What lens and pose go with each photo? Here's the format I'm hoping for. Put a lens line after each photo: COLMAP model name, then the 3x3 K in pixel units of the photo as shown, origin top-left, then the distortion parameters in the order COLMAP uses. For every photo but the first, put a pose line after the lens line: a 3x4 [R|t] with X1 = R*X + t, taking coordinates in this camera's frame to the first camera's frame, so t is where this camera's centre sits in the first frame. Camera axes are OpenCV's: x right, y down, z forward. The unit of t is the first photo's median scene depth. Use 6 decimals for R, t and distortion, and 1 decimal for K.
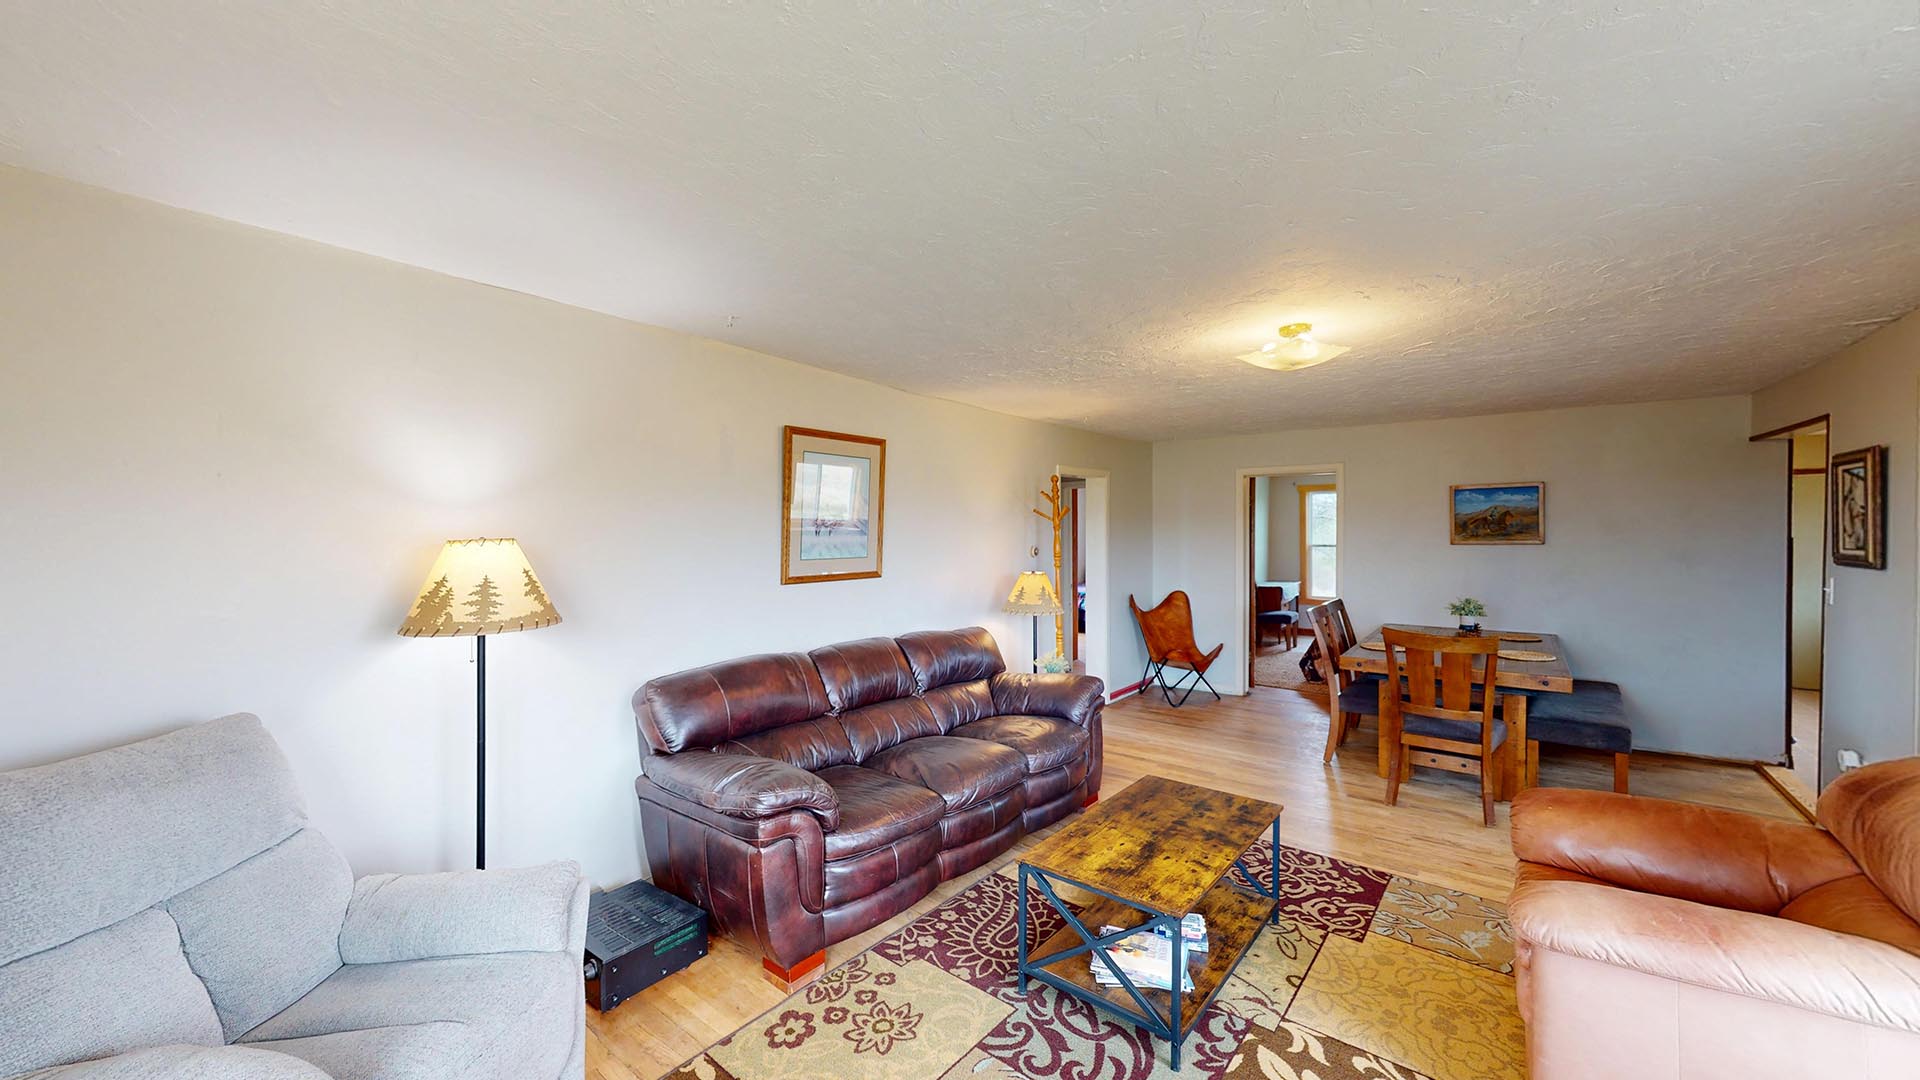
lens RADIAL K [[704.0, 0, 960.0], [0, 704.0, 543.5], [0, 0, 1]] dist [0.000150, 0.000059]
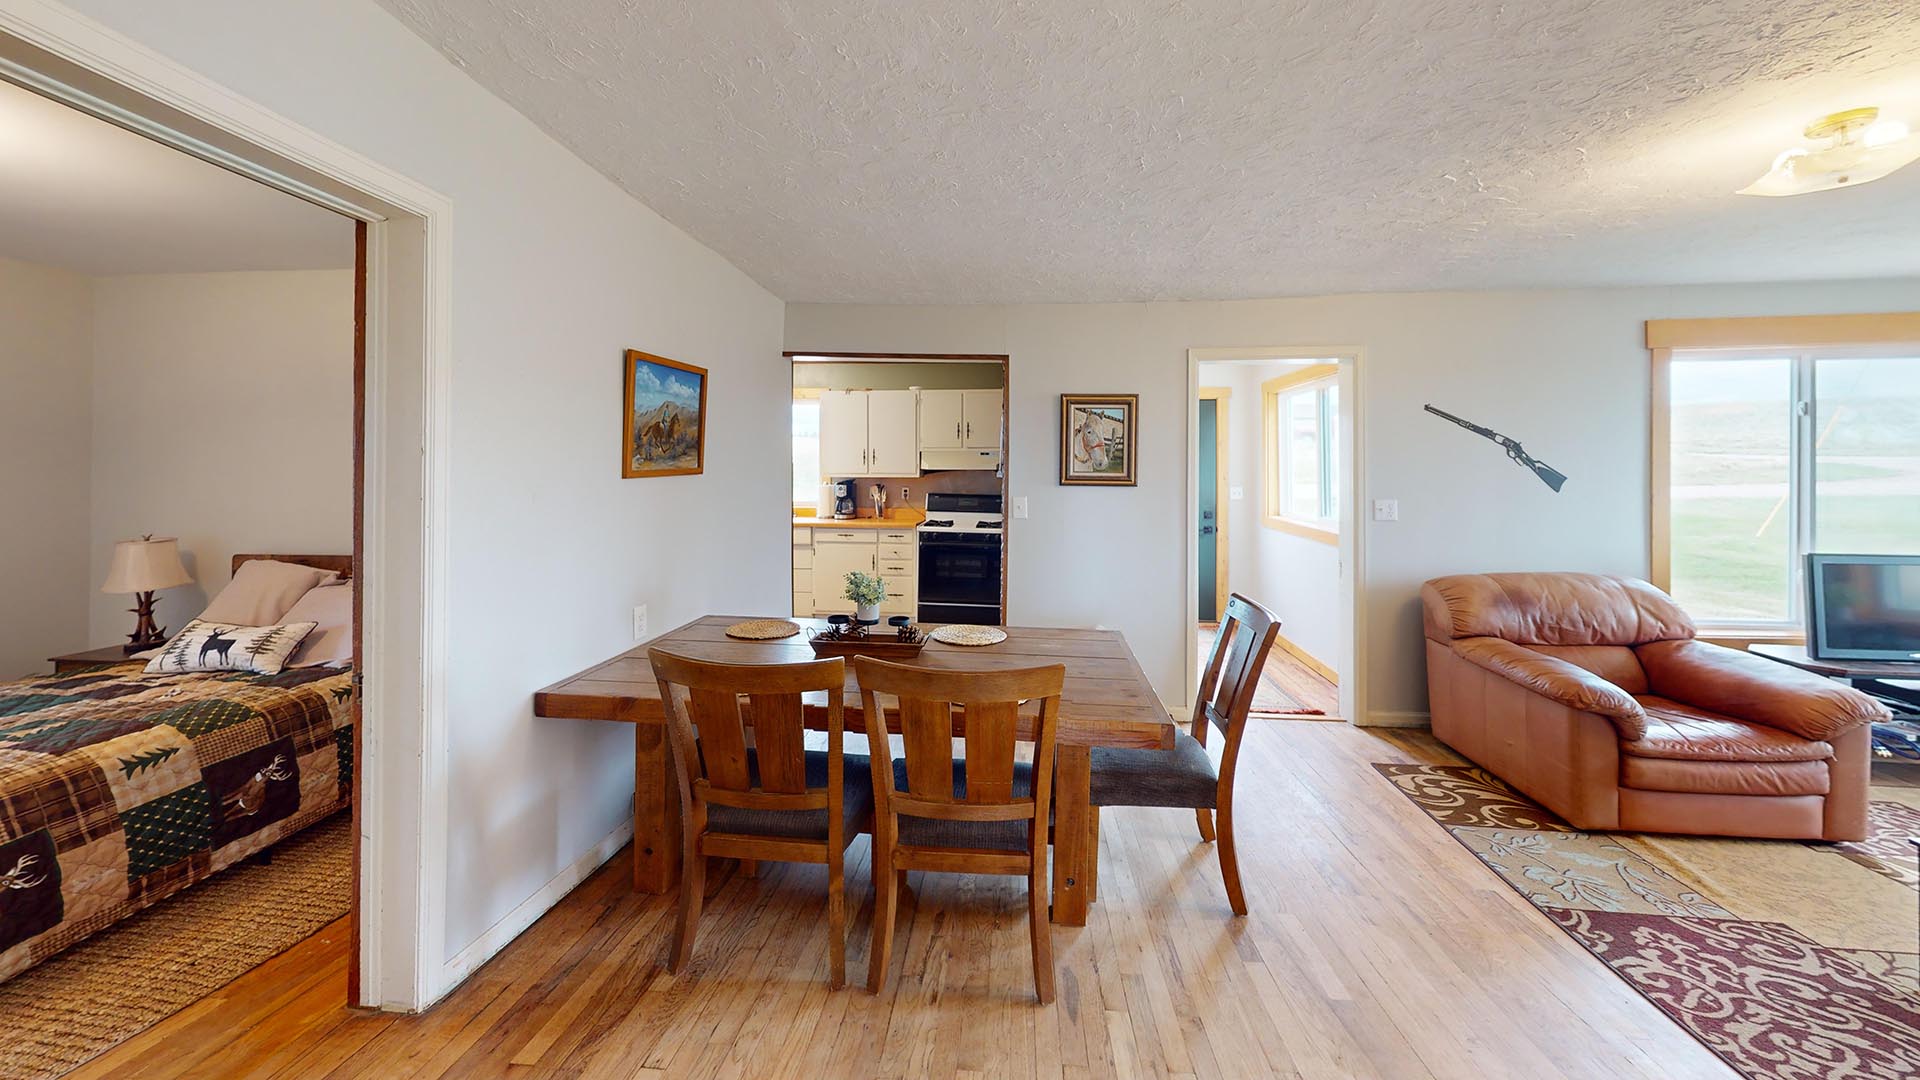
lens RADIAL K [[678.0, 0, 958.1], [0, 678.0, 470.7], [0, 0, 1]] dist [0.000355, 0.000331]
pose [[-0.531726, 0.023579, 0.846588, 0.339887], [0.020727, 0.999675, -0.014824, 0.022472], [-0.846663, 0.009665, -0.532042, 1.917291]]
